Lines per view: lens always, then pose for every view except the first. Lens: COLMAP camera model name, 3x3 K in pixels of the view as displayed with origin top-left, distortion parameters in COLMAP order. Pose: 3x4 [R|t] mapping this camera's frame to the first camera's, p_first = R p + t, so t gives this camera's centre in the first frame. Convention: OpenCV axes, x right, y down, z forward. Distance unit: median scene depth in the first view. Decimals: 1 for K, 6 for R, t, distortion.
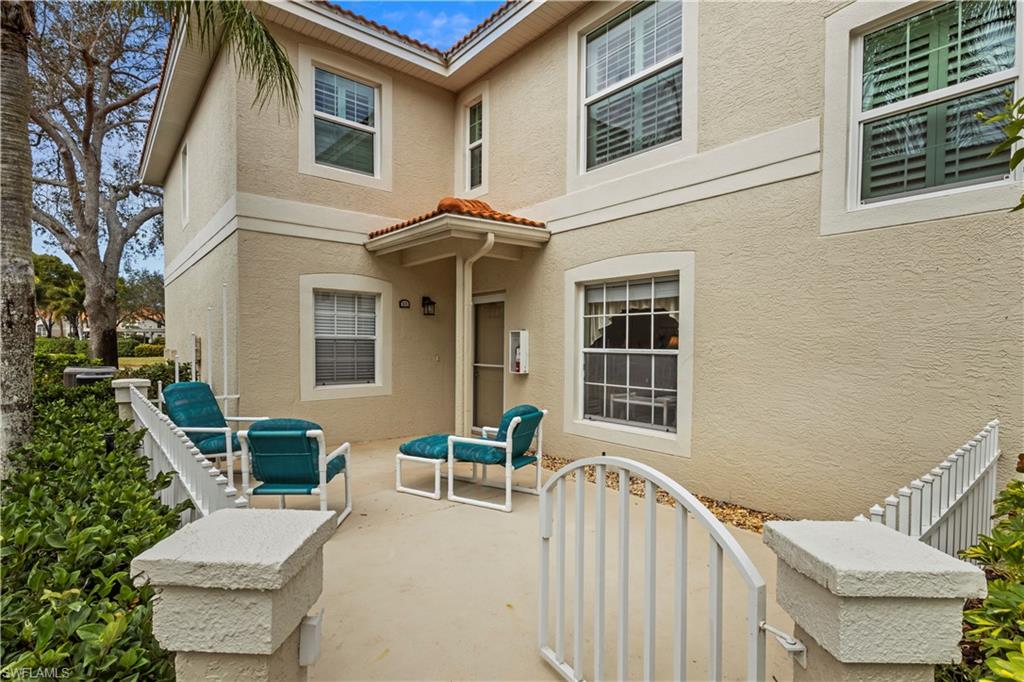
lens RADIAL K [[491.1, 0, 519.8], [0, 491.1, 353.2], [0, 0, 1]] dist [-0.013259, 0.000197]
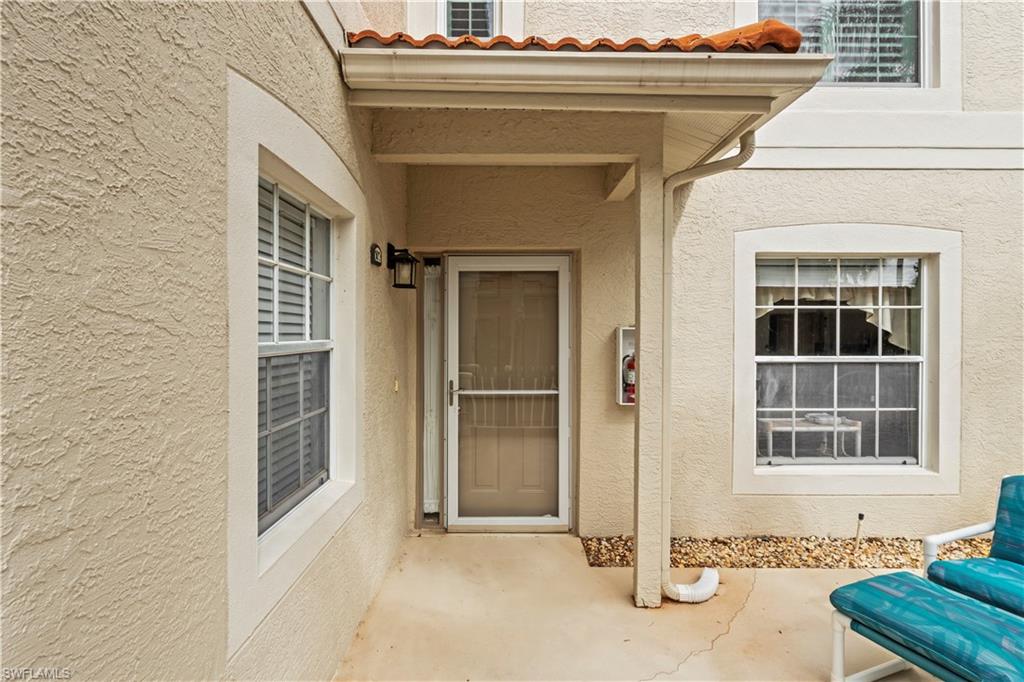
lens RADIAL K [[492.7, 0, 511.3], [0, 492.7, 337.3], [0, 0, 1]] dist [-0.009189, 0.000649]
pose [[0.648722, -0.006809, 0.760995, -0.618823], [0.022473, 0.999695, -0.010213, -0.038894], [-0.760694, 0.023727, 0.648677, 0.895041]]
